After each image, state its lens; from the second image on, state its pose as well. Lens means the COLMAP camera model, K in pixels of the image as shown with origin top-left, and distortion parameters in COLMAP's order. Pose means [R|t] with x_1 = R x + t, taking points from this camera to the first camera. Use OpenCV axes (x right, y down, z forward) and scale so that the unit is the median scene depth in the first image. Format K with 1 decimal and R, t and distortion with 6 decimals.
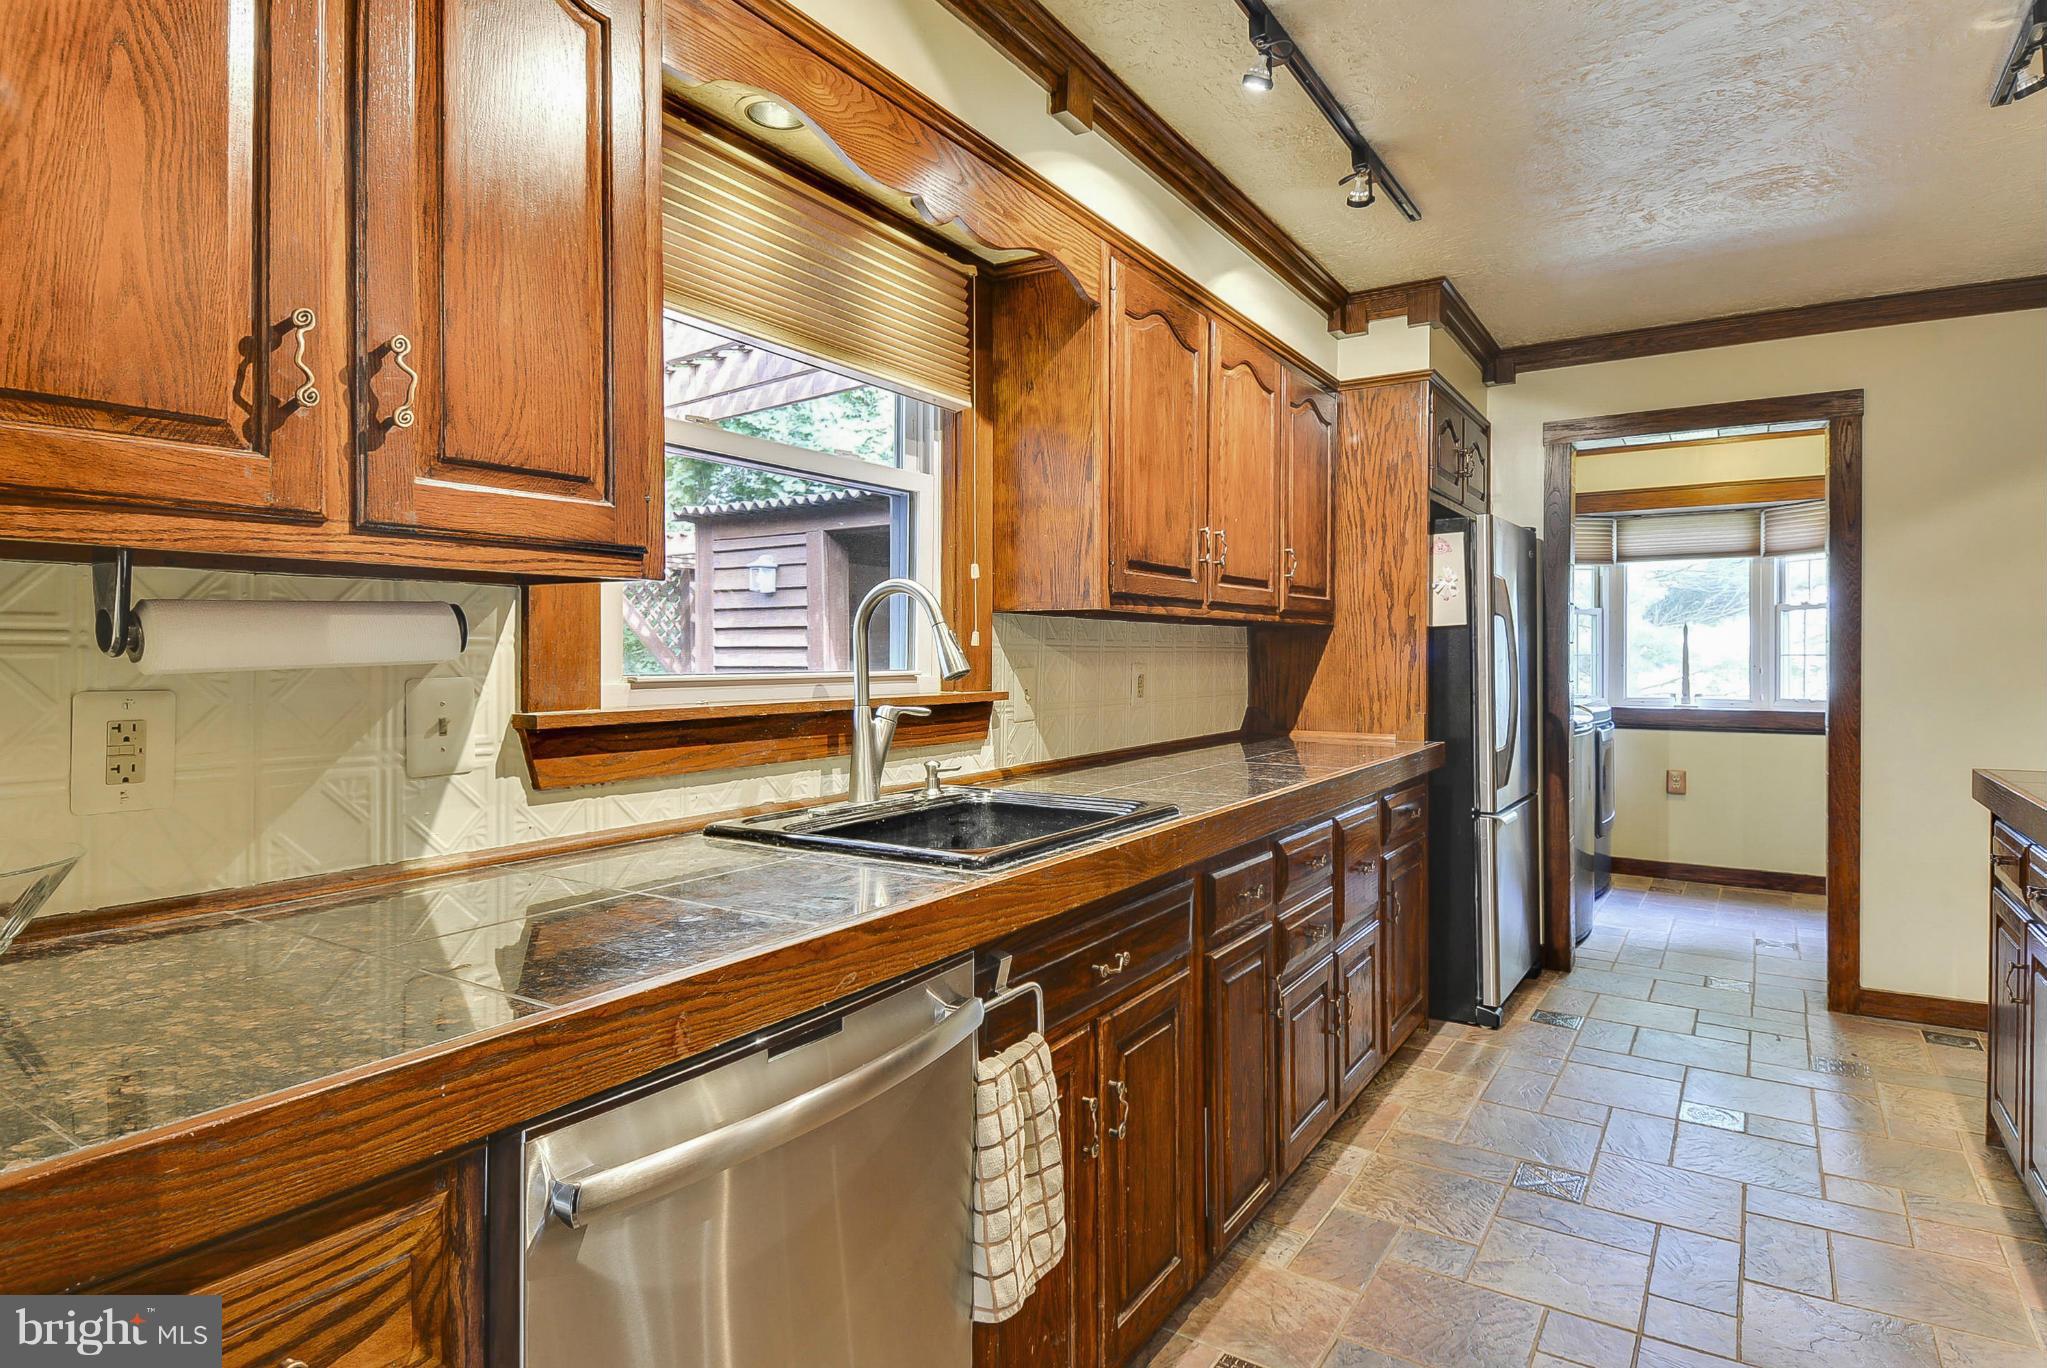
lens RADIAL K [[1084.8, 0, 1015.4], [0, 1084.8, 639.6], [0, 0, 1]] dist [0.026267, -0.036722]
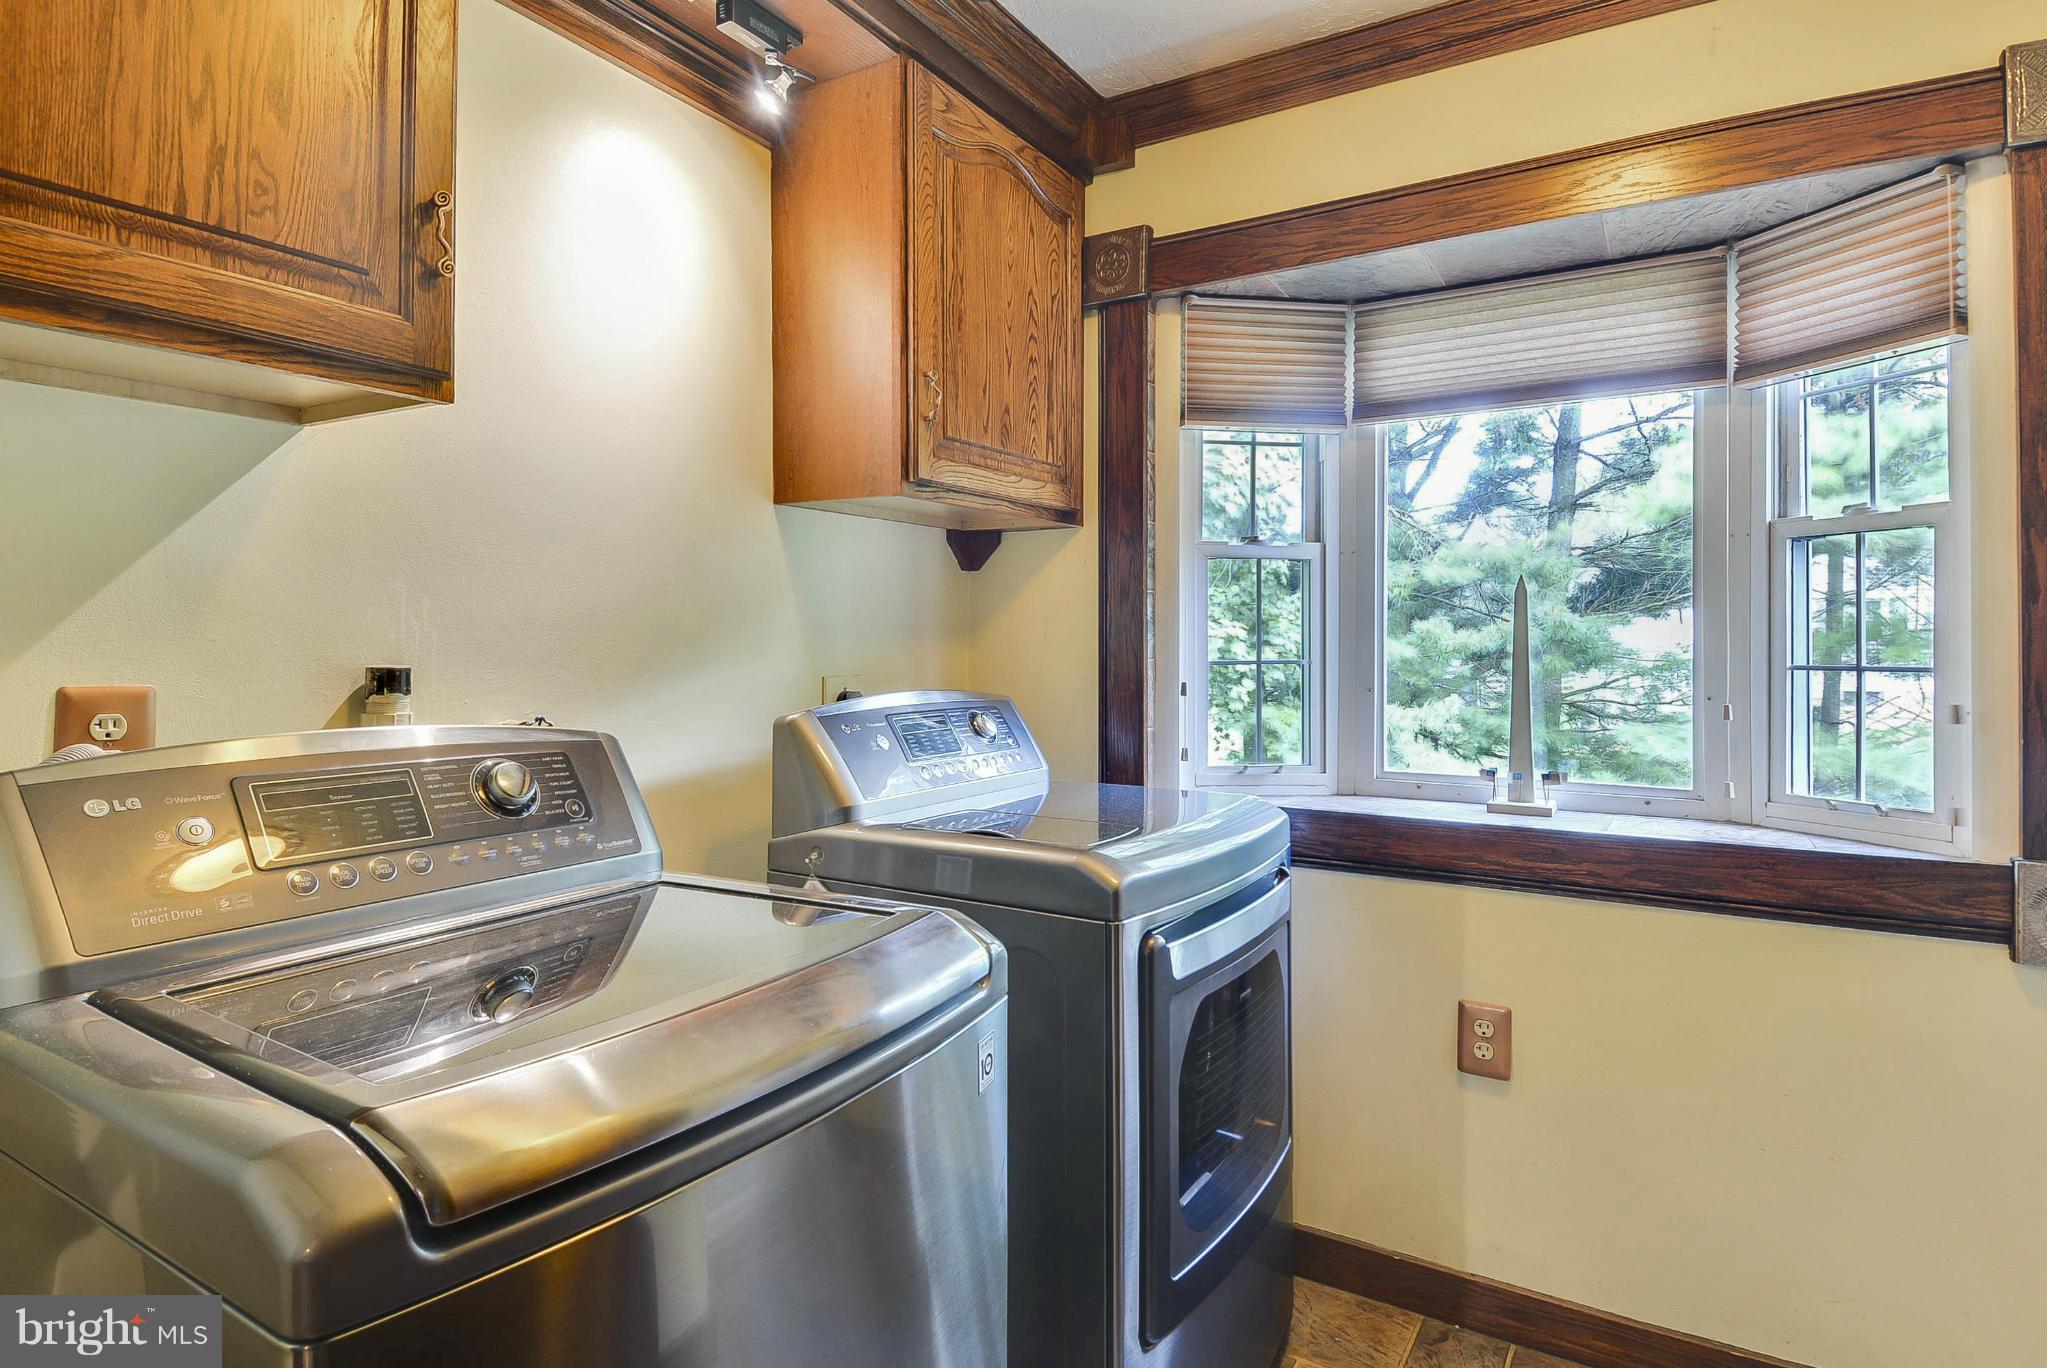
lens RADIAL K [[1084.8, 0, 1015.4], [0, 1084.8, 639.6], [0, 0, 1]] dist [0.026267, -0.036722]
pose [[0.999480, 0.003314, 0.032067, 0.333584], [-0.003495, 0.999978, 0.005594, 0.003679], [-0.032048, -0.005703, 0.999470, 0.492494]]
